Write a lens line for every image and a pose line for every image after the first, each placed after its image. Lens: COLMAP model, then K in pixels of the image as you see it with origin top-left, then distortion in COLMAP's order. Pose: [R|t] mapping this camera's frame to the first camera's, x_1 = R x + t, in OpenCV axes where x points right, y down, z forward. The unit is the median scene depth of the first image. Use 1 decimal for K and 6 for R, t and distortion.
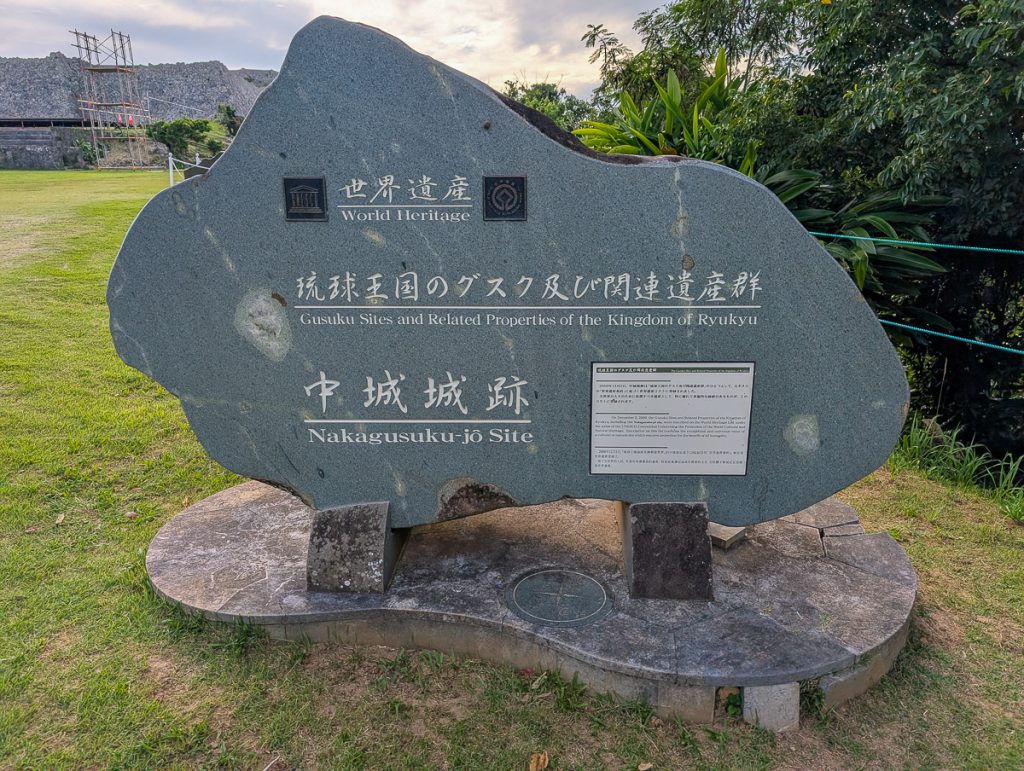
lens RADIAL K [[723.9, 0, 512.0], [0, 723.9, 385.5], [0, 0, 1]] dist [0.006445, -0.009653]
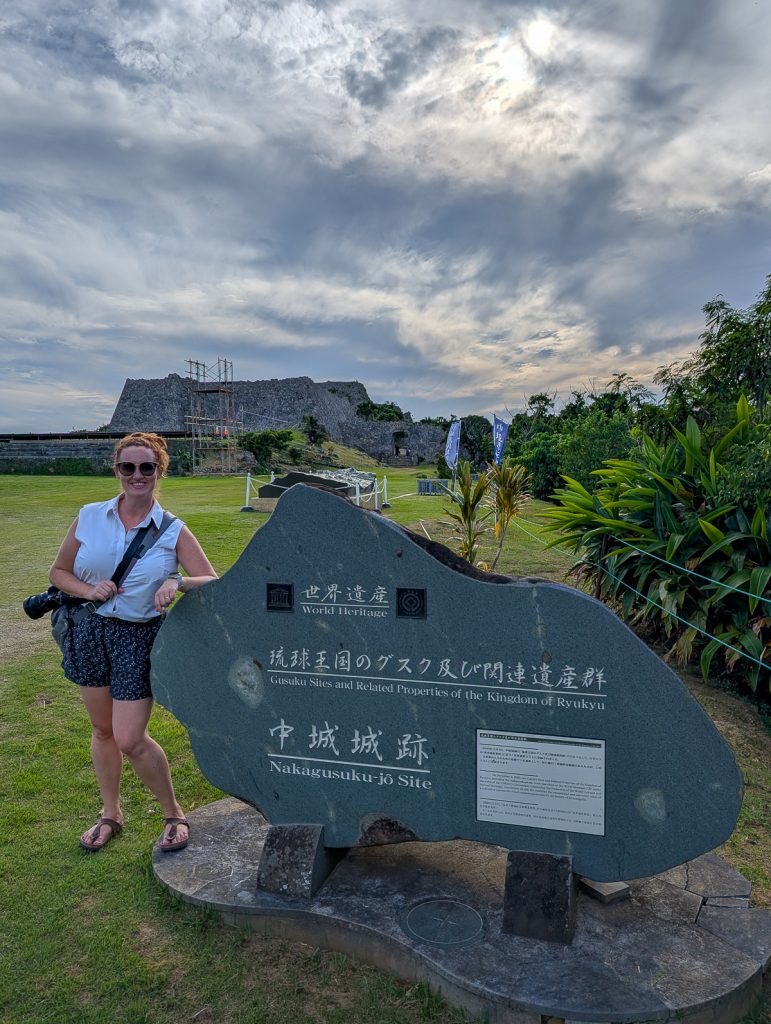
lens RADIAL K [[785.0, 0, 385.5], [0, 785.0, 512.0], [0, 0, 1]] dist [0.011064, -0.010288]
pose [[0.964672, 0.012144, -0.263175, 0.315921], [-0.071088, 0.973883, -0.215635, -0.093828], [0.253683, 0.226726, 0.940340, -0.445004]]
